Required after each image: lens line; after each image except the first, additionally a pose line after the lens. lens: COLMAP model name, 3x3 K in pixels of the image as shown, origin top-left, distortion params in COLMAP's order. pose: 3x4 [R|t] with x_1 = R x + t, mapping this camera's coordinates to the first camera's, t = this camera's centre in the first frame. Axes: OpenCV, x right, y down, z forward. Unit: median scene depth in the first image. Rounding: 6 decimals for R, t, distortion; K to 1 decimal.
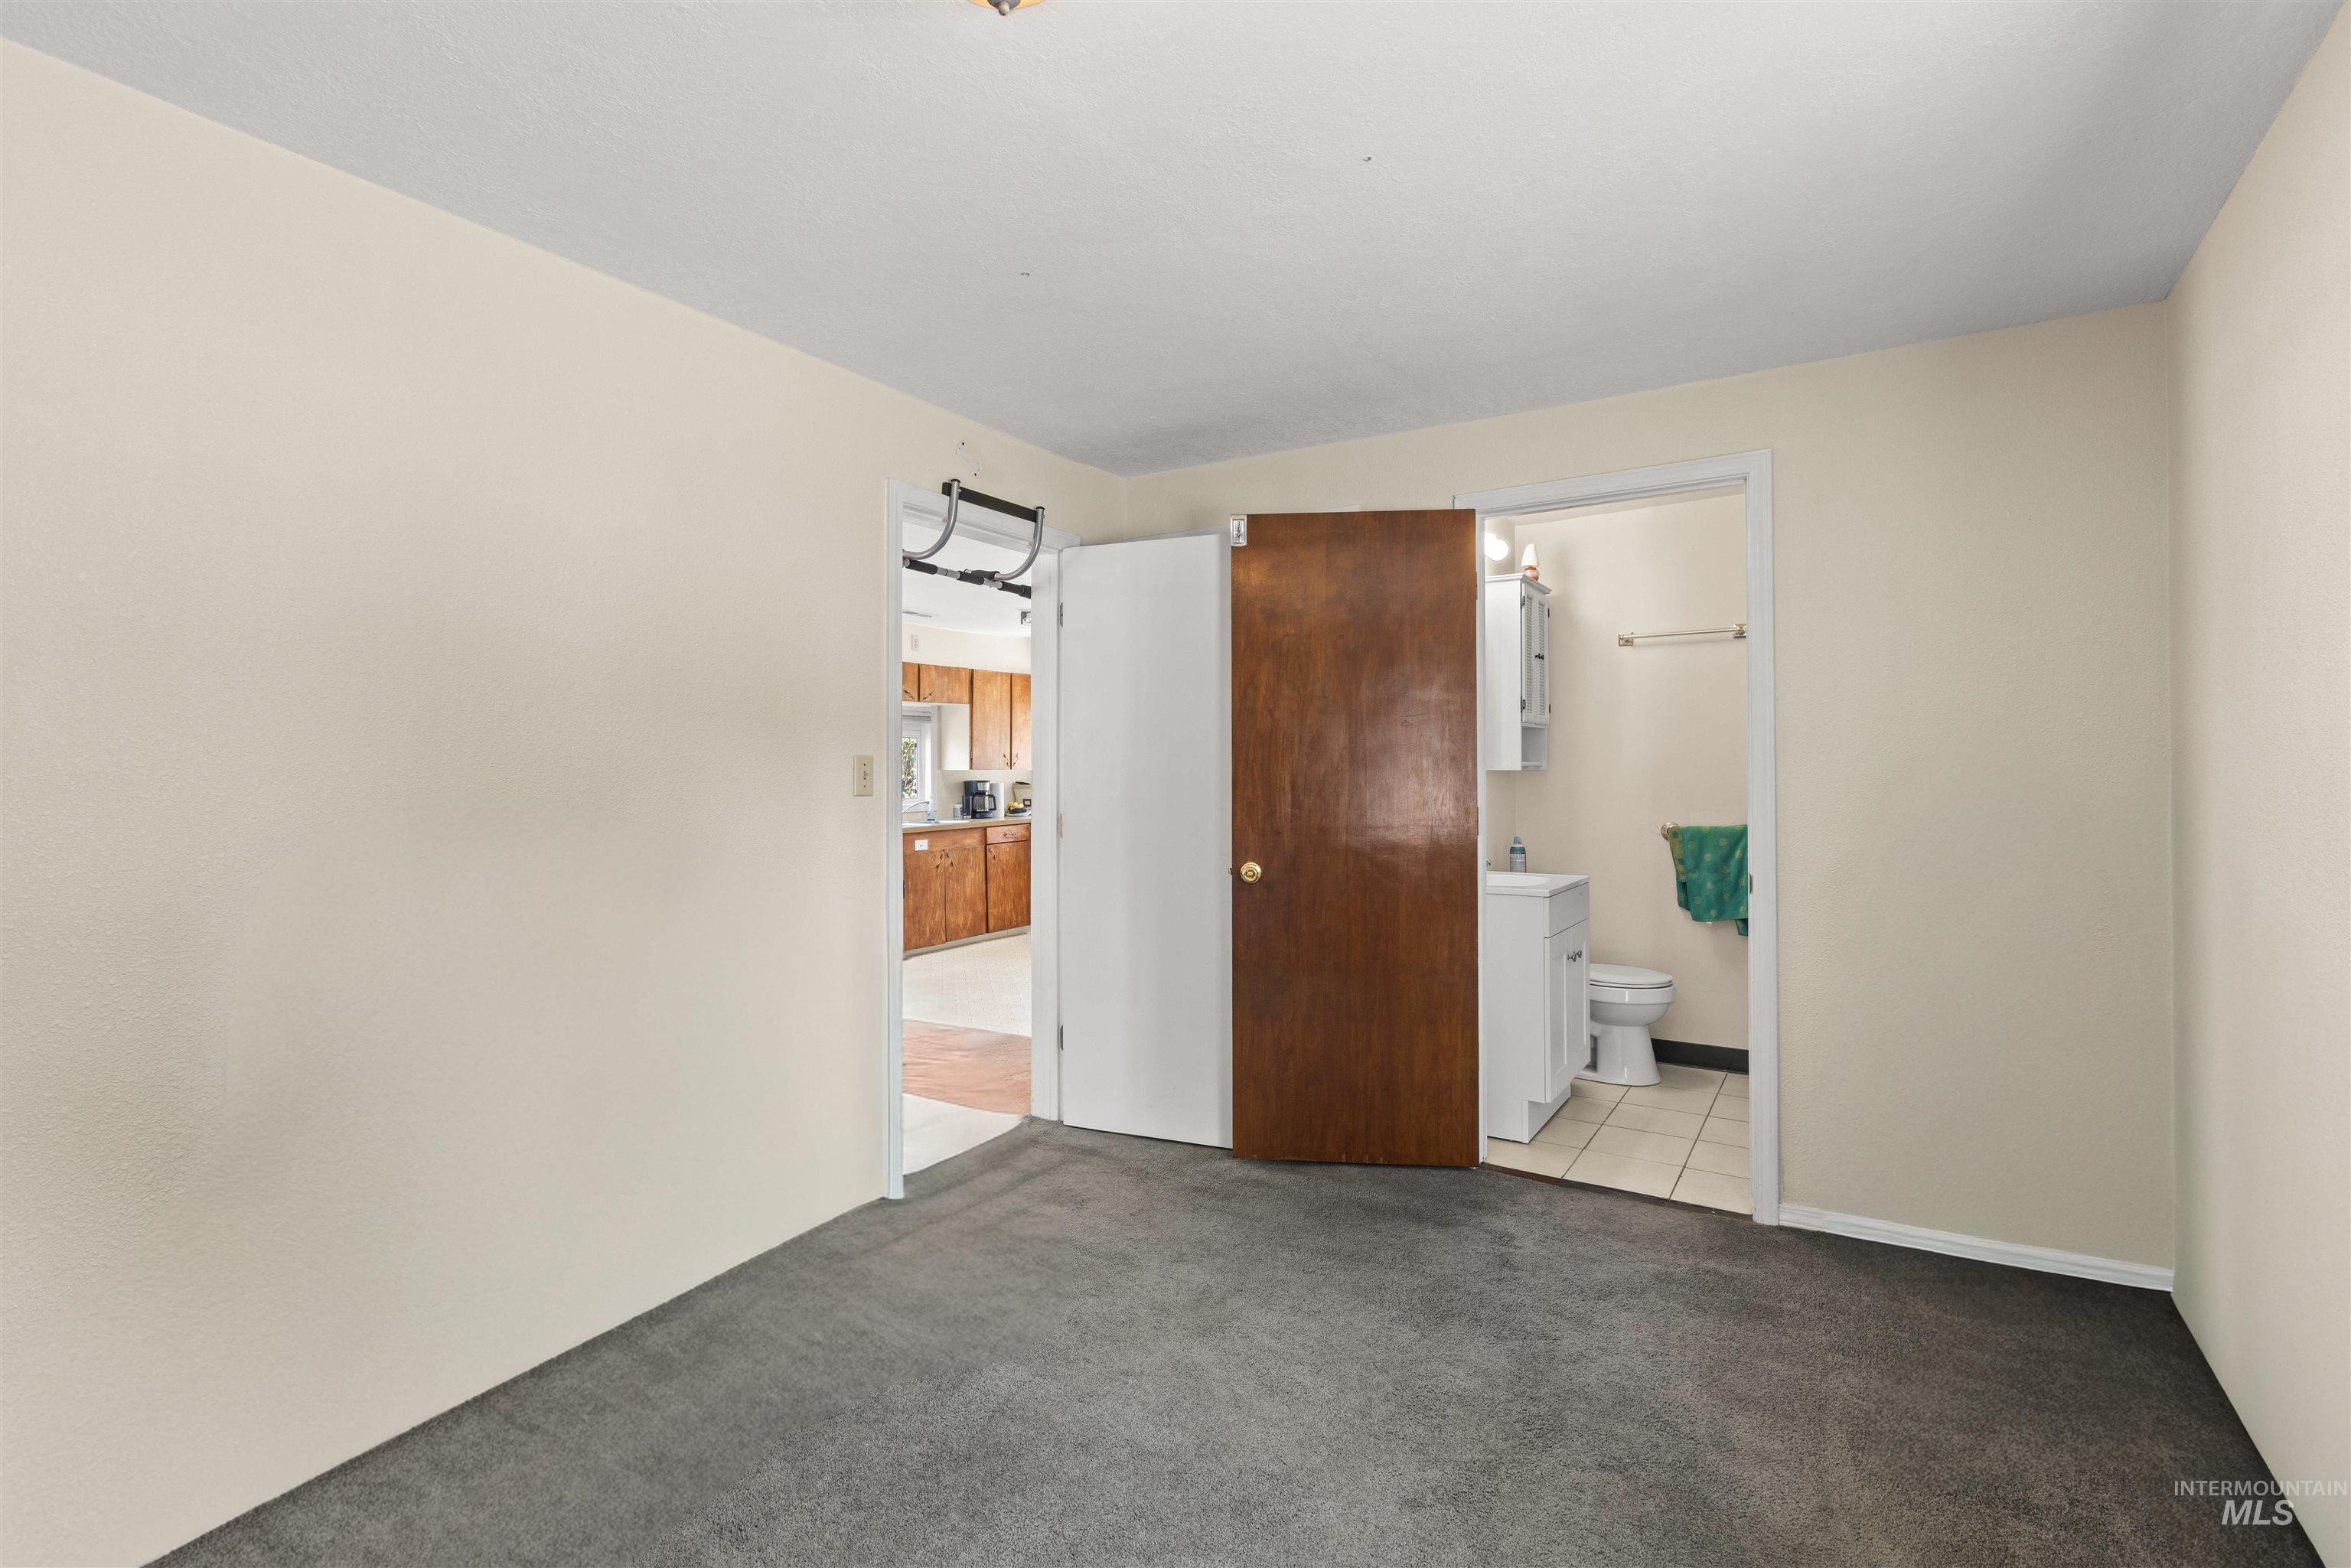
lens RADIAL K [[1080.0, 0, 1183.3], [0, 1080.0, 763.6], [0, 0, 1]] dist [0.001533, -0.000538]
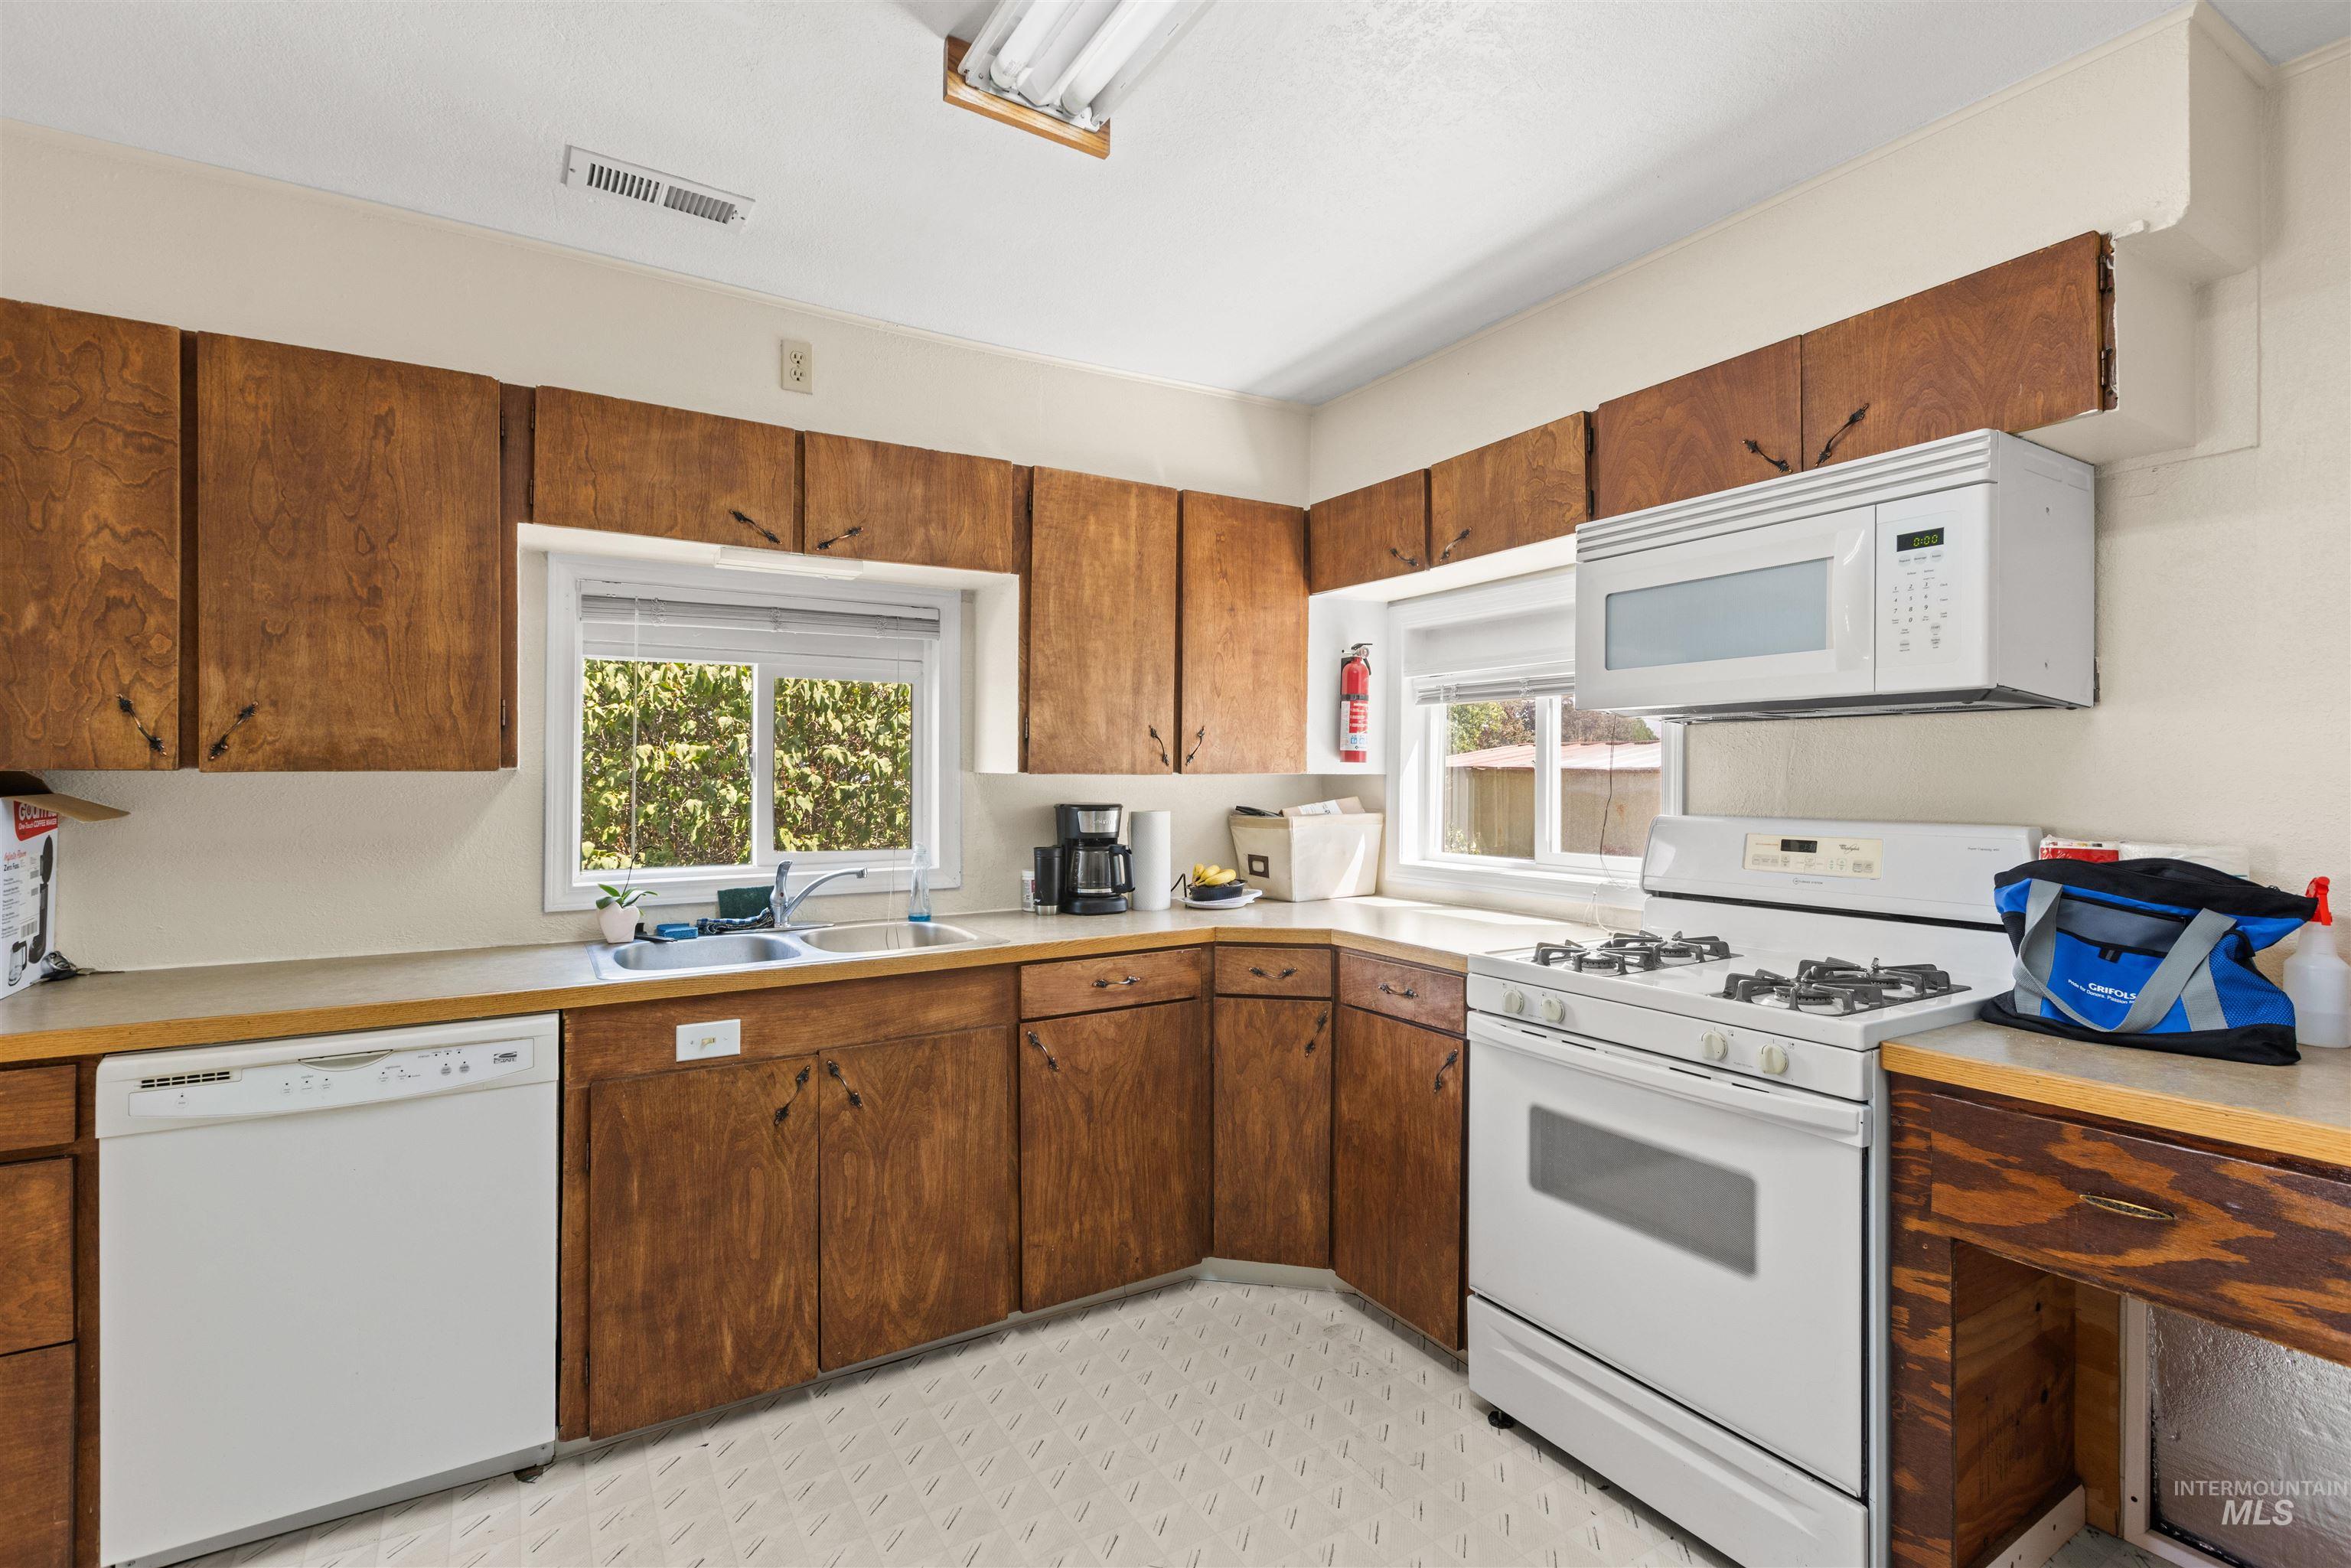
lens RADIAL K [[1062.5, 0, 1186.5], [0, 1062.5, 769.7], [0, 0, 1]] dist [0.001158, 0.000142]
pose [[0.893704, 0.008284, -0.448581, -0.006810], [-0.006920, 0.999965, 0.004681, 0.002566], [0.448604, -0.001079, 0.893730, 0.733485]]
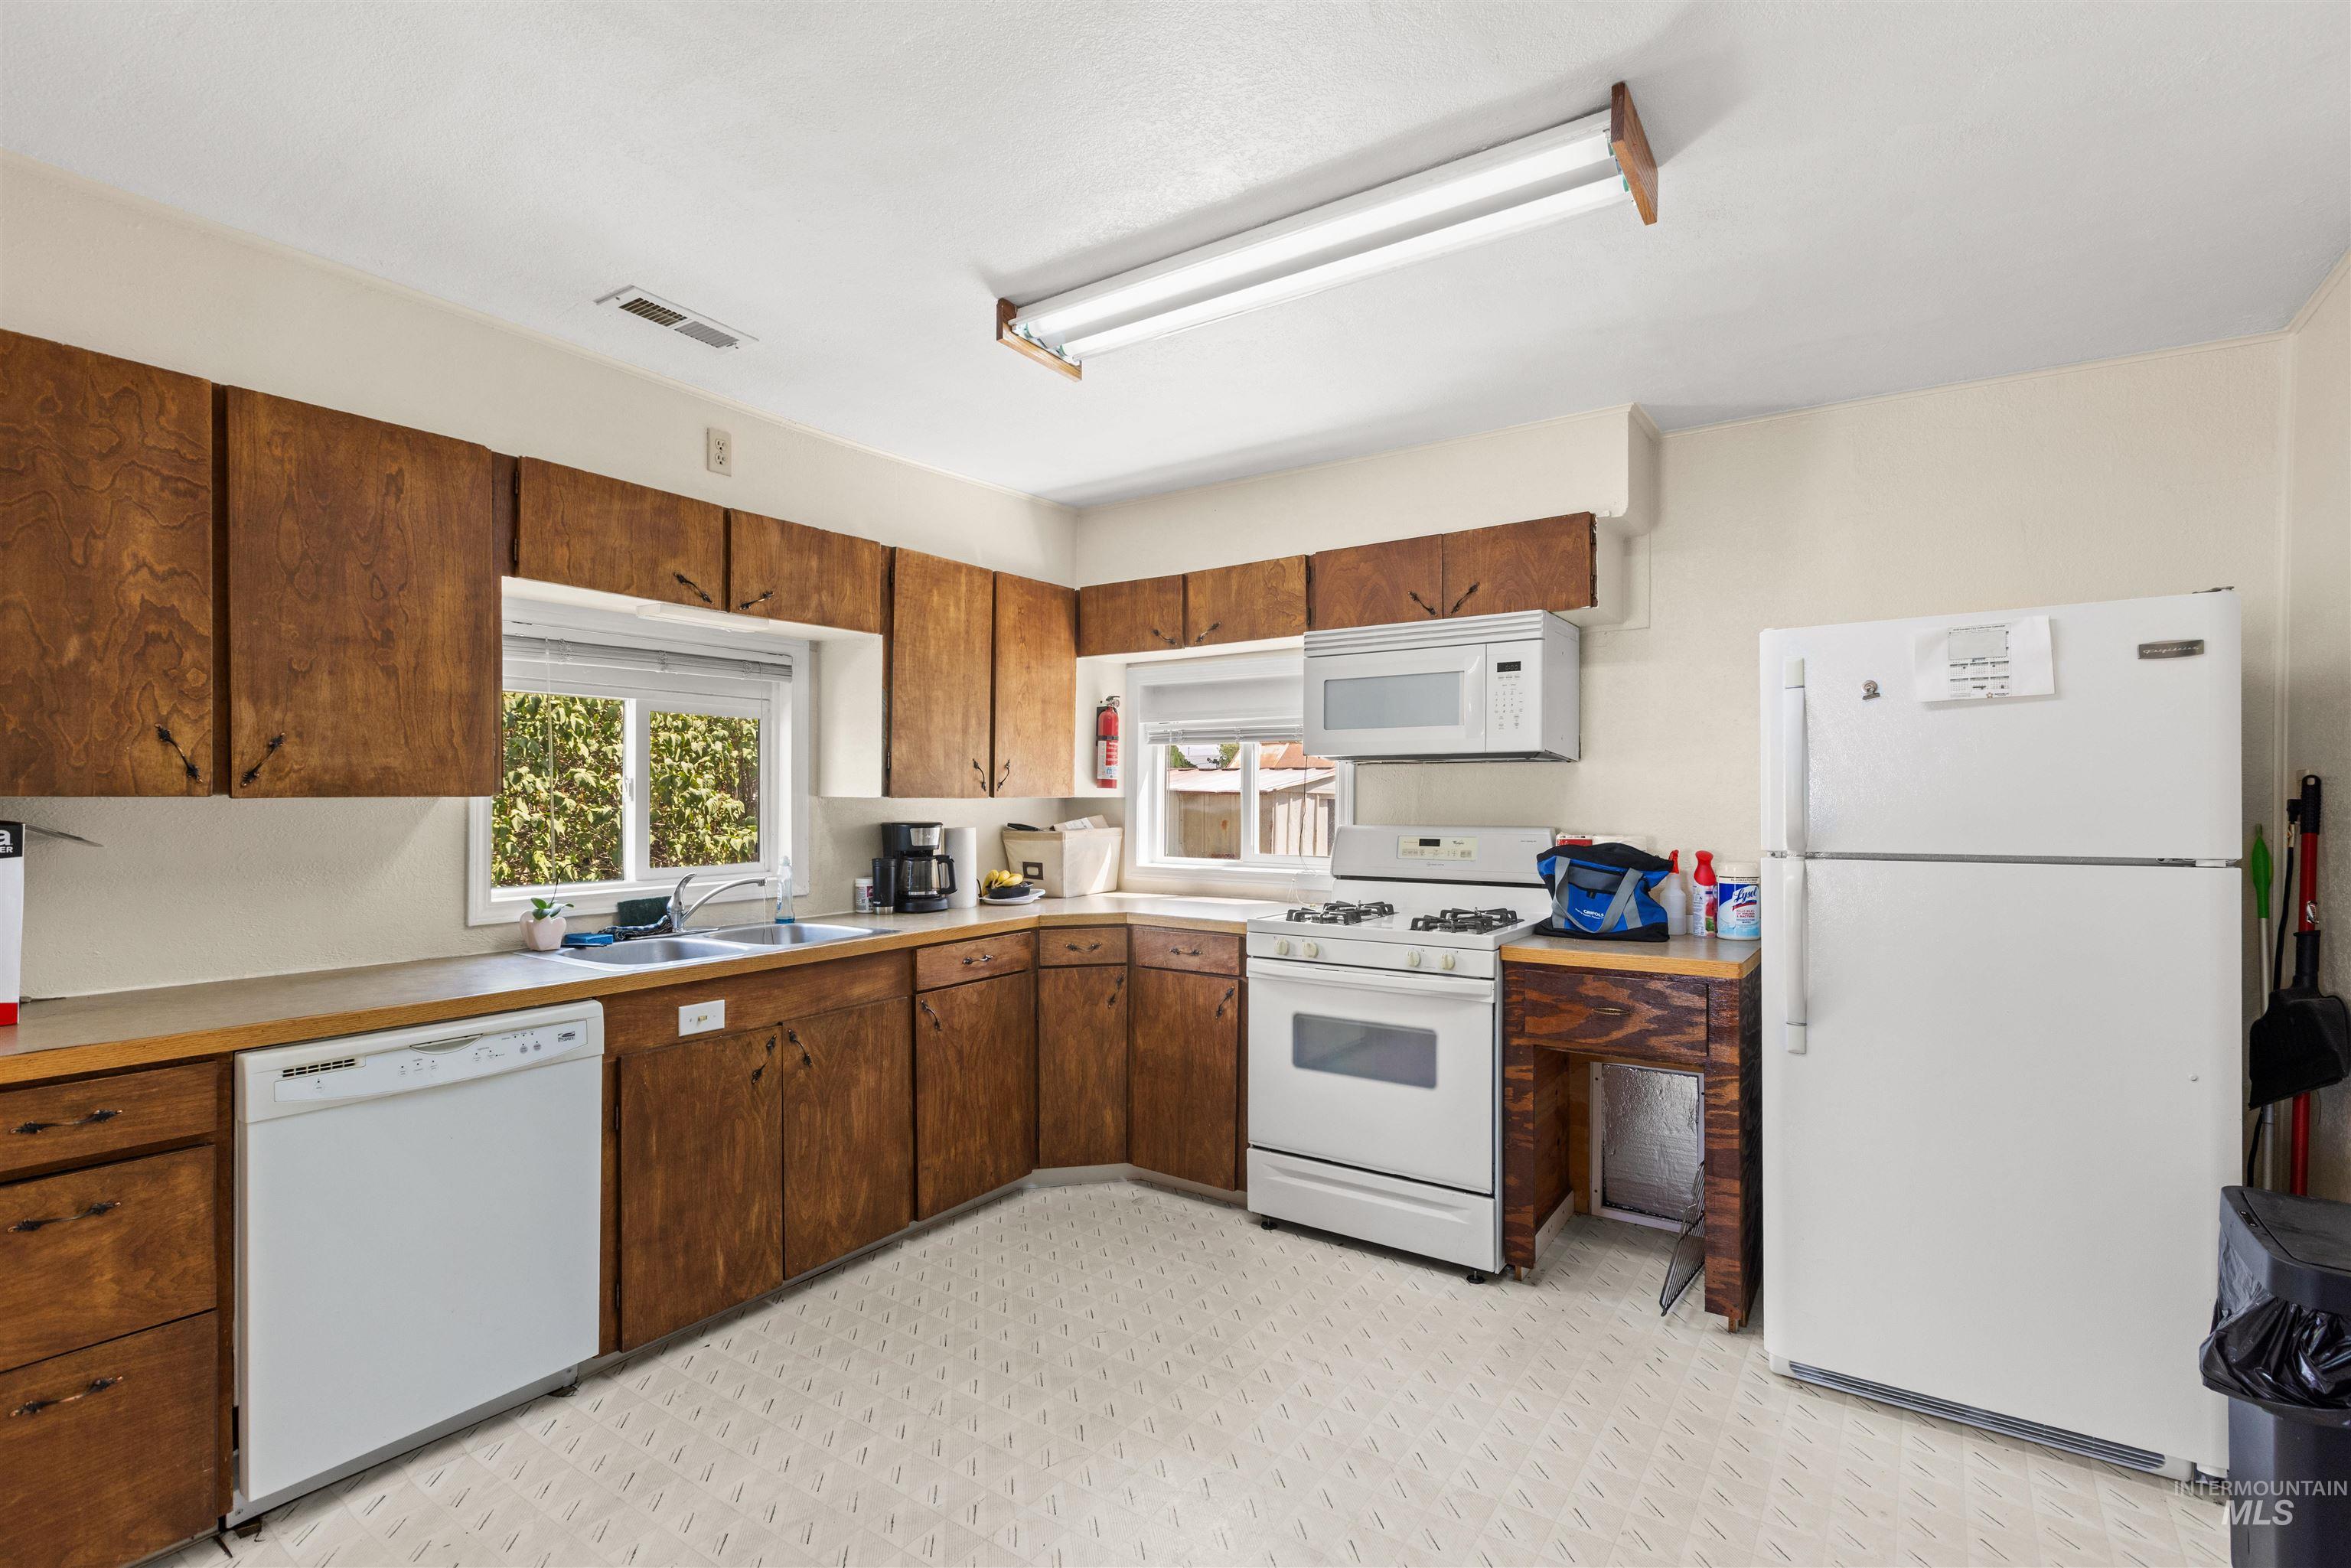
lens RADIAL K [[1071.2, 0, 1174.7], [0, 1071.2, 797.6], [0, 0, 1]] dist [0.002765, 0.000129]
pose [[0.998884, 0.010490, -0.046041, -0.070758], [-0.010137, 0.999918, 0.007887, 0.001326], [0.046120, -0.007411, 0.998908, 0.605857]]
